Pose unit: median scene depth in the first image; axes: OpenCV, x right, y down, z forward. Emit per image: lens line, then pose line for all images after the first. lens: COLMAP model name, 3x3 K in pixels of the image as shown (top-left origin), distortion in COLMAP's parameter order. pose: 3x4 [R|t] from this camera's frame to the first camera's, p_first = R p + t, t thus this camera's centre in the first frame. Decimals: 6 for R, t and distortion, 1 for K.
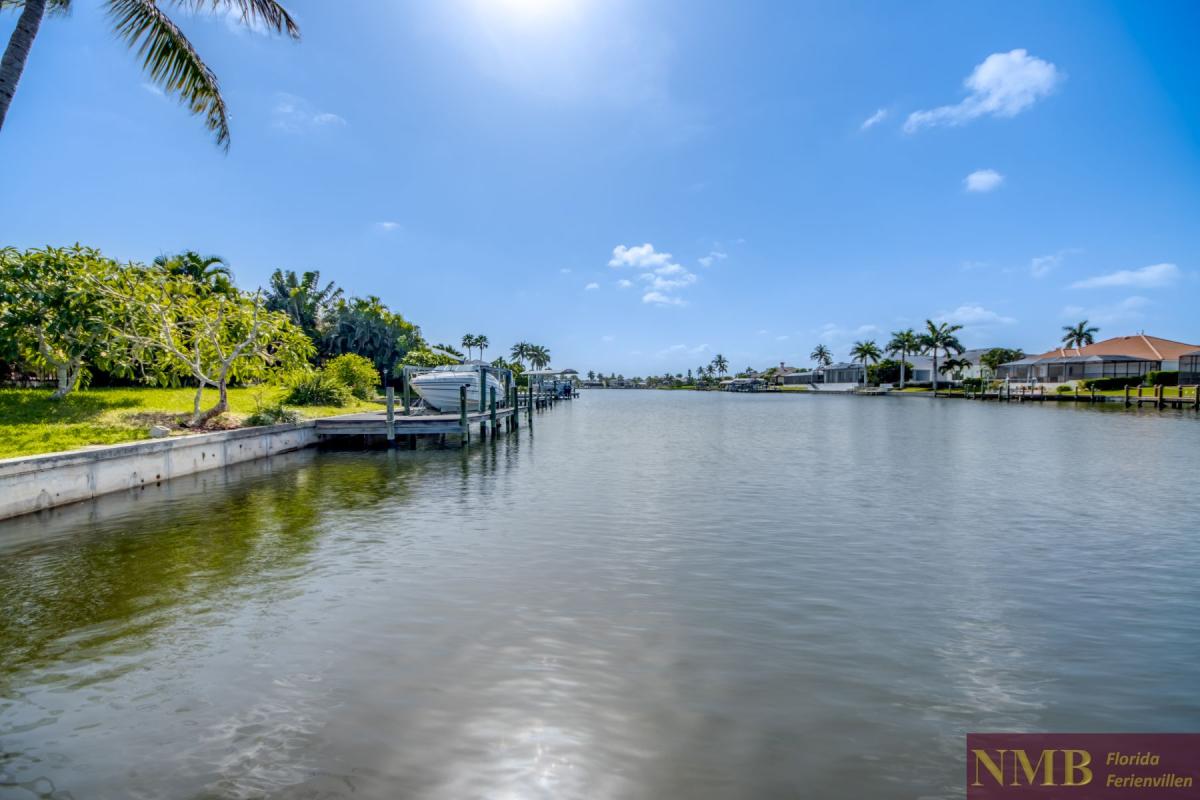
lens RADIAL K [[460.4, 0, 609.1], [0, 460.4, 392.0], [0, 0, 1]] dist [0.012305, -0.011590]
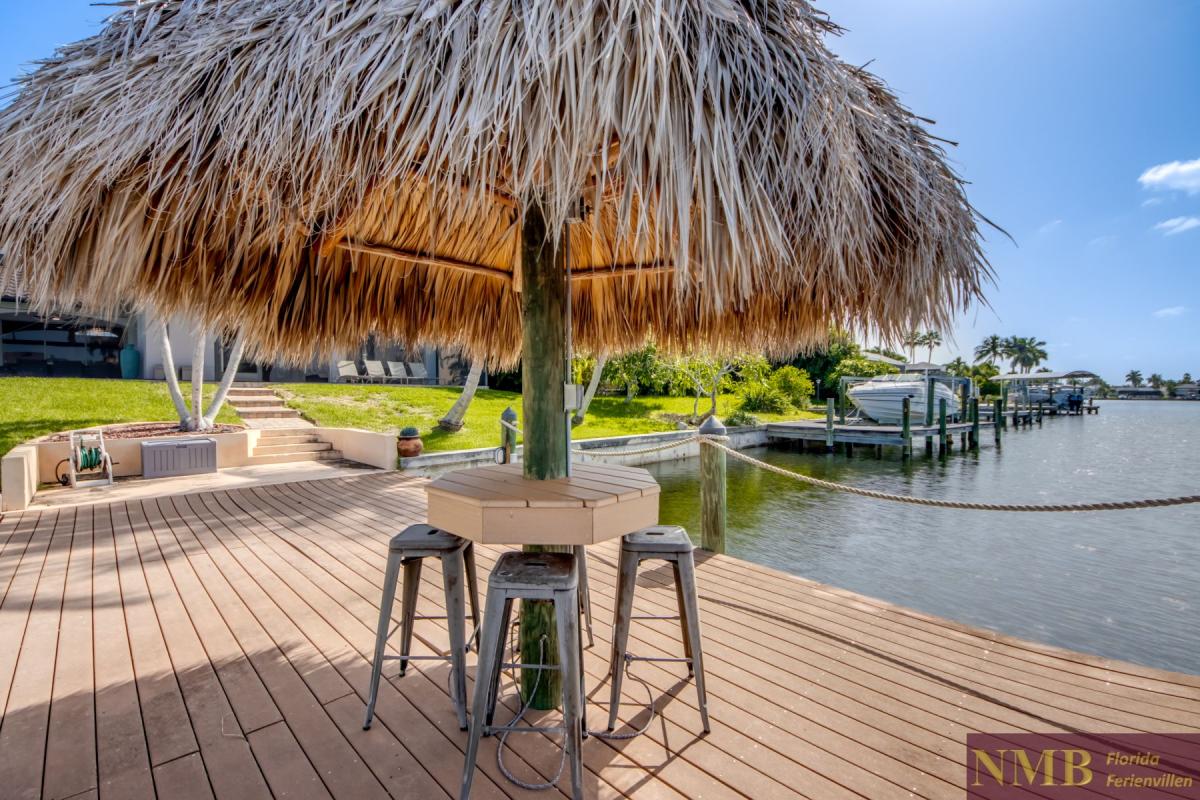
lens RADIAL K [[497.9, 0, 581.3], [0, 497.9, 405.8], [0, 0, 1]] dist [0.018056, -0.014592]
pose [[0.639074, 0.024545, -0.768753, 0.043837], [-0.015175, 0.999699, 0.019303, -0.004445], [0.768995, -0.000670, 0.639254, -0.152731]]
